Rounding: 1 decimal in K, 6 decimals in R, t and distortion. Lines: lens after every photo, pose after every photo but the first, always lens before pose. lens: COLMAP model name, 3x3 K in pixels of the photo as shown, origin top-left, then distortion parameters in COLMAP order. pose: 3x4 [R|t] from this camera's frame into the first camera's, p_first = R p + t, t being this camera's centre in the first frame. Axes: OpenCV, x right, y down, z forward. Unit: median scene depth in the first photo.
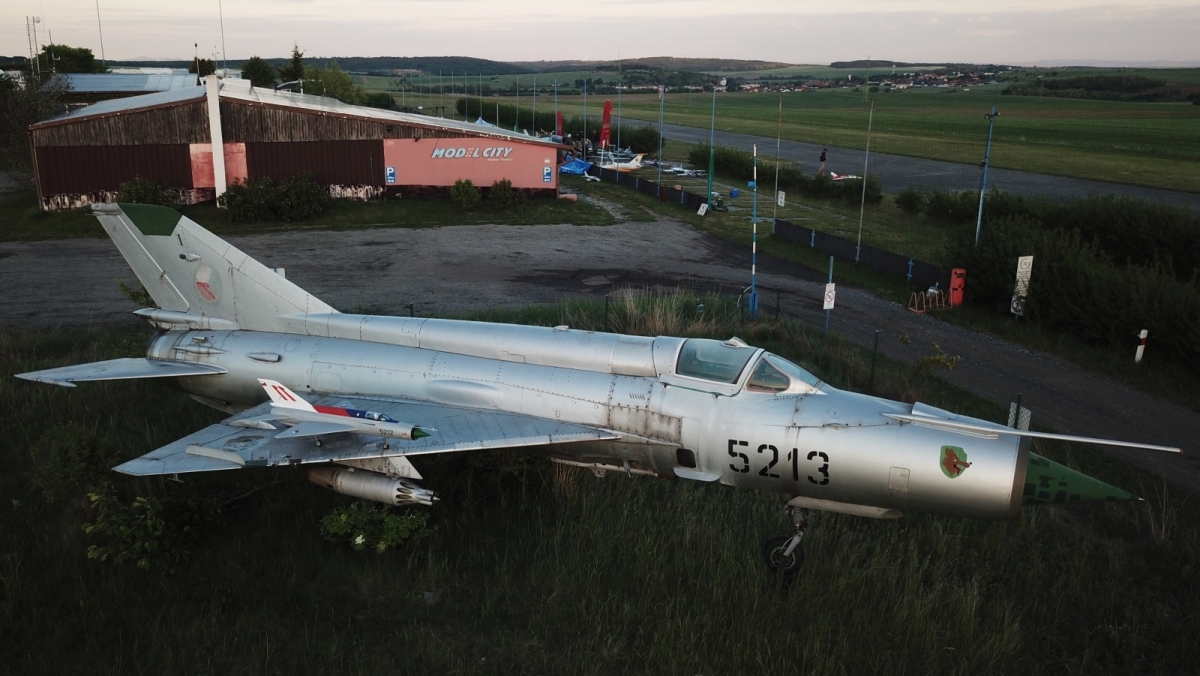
lens RADIAL K [[994.0, 0, 541.9], [0, 994.0, 342.4], [0, 0, 1]] dist [0.029848, -0.020106]
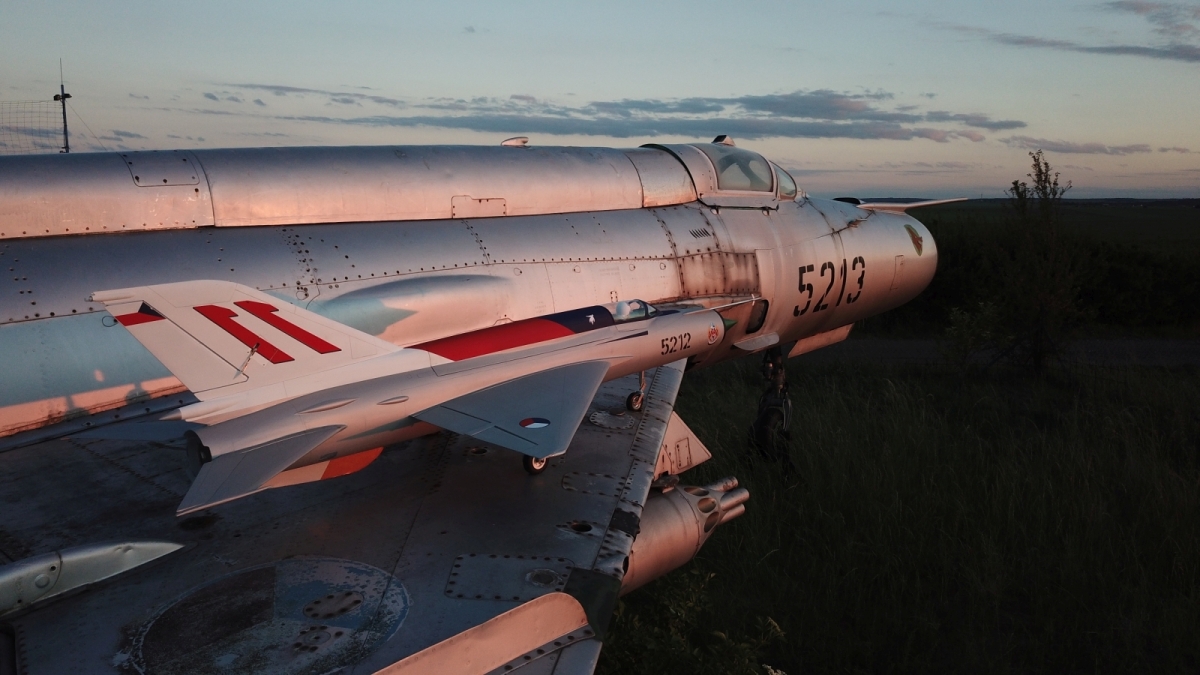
lens RADIAL K [[923.7, 0, 587.4], [0, 923.7, 340.3], [0, 0, 1]] dist [0.019597, -0.029775]
pose [[0.255643, -0.141048, 0.956427, -0.449866], [0.263017, 0.962132, 0.071587, 0.059365], [-0.930306, 0.233256, 0.283061, 0.931323]]
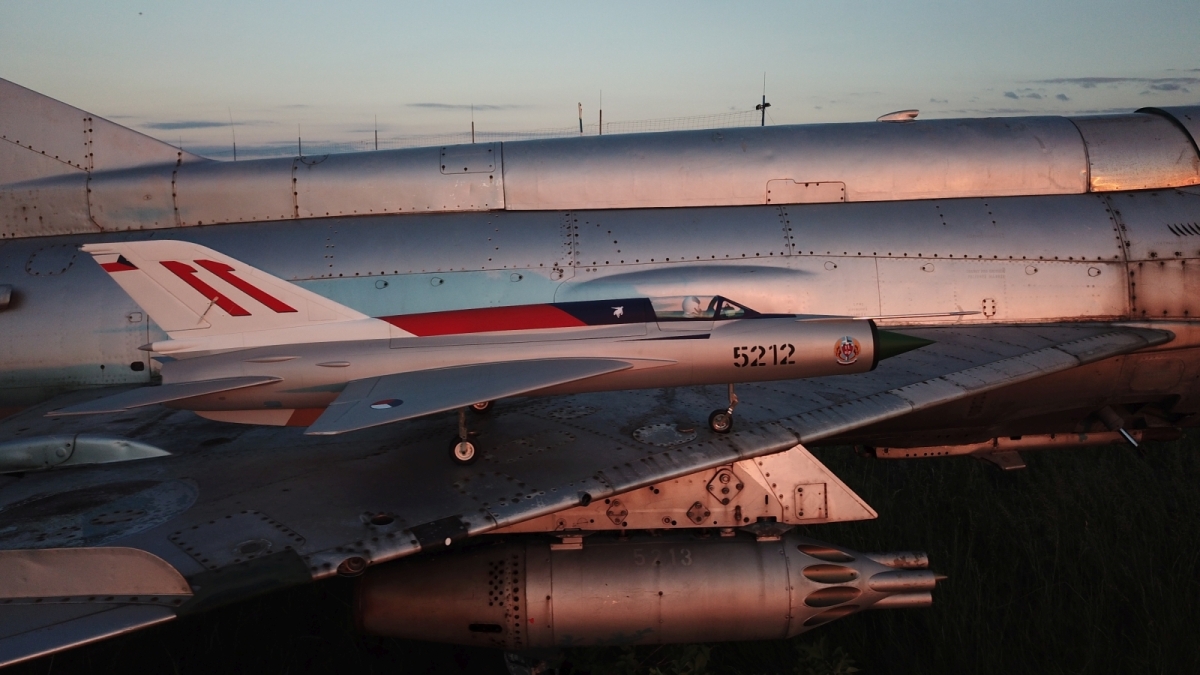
lens RADIAL K [[923.7, 0, 583.4], [0, 923.7, 344.3], [0, 0, 1]] dist [0.019597, -0.029775]
pose [[0.864673, -0.074961, 0.496710, -0.313168], [0.136764, 0.986580, -0.089190, 0.101564], [-0.483359, 0.145052, 0.863321, 0.806803]]
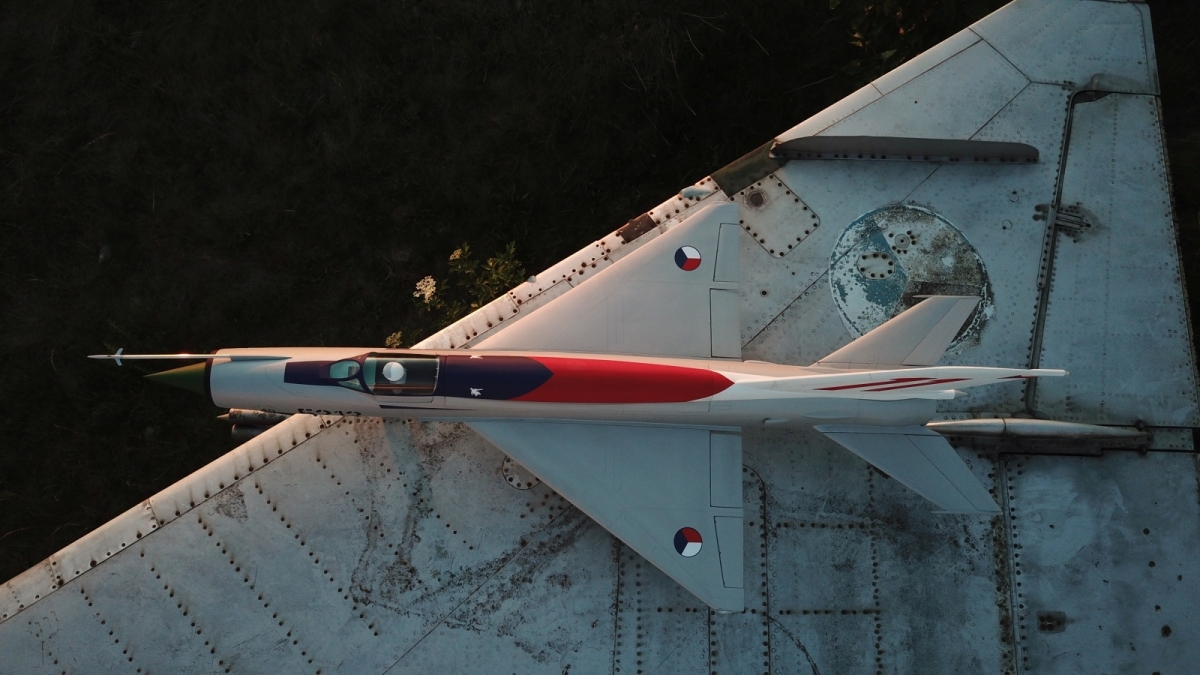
lens RADIAL K [[923.7, 0, 591.0], [0, 923.7, 338.7], [0, 0, 1]] dist [0.019597, -0.029775]
pose [[-0.891465, 0.442595, -0.096950, -0.191965], [-0.122285, -0.028991, 0.992072, -0.155641], [0.436275, 0.896253, 0.079967, 0.996500]]
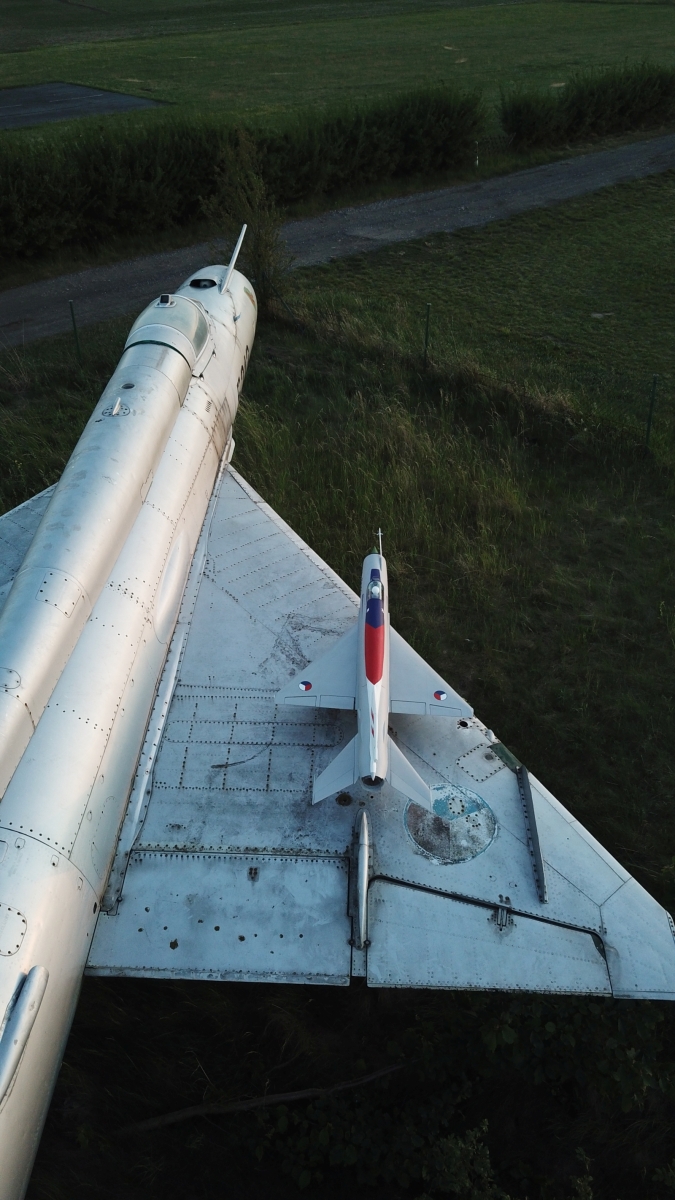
lens RADIAL K [[923.7, 0, 336.7], [0, 923.7, 590.4], [0, 0, 1]] dist [0.019597, -0.029775]
pose [[-0.438047, -0.522736, 0.731343, -0.567591], [0.250386, 0.710408, 0.657744, -0.302178], [-0.863378, 0.471241, -0.180306, 1.123011]]
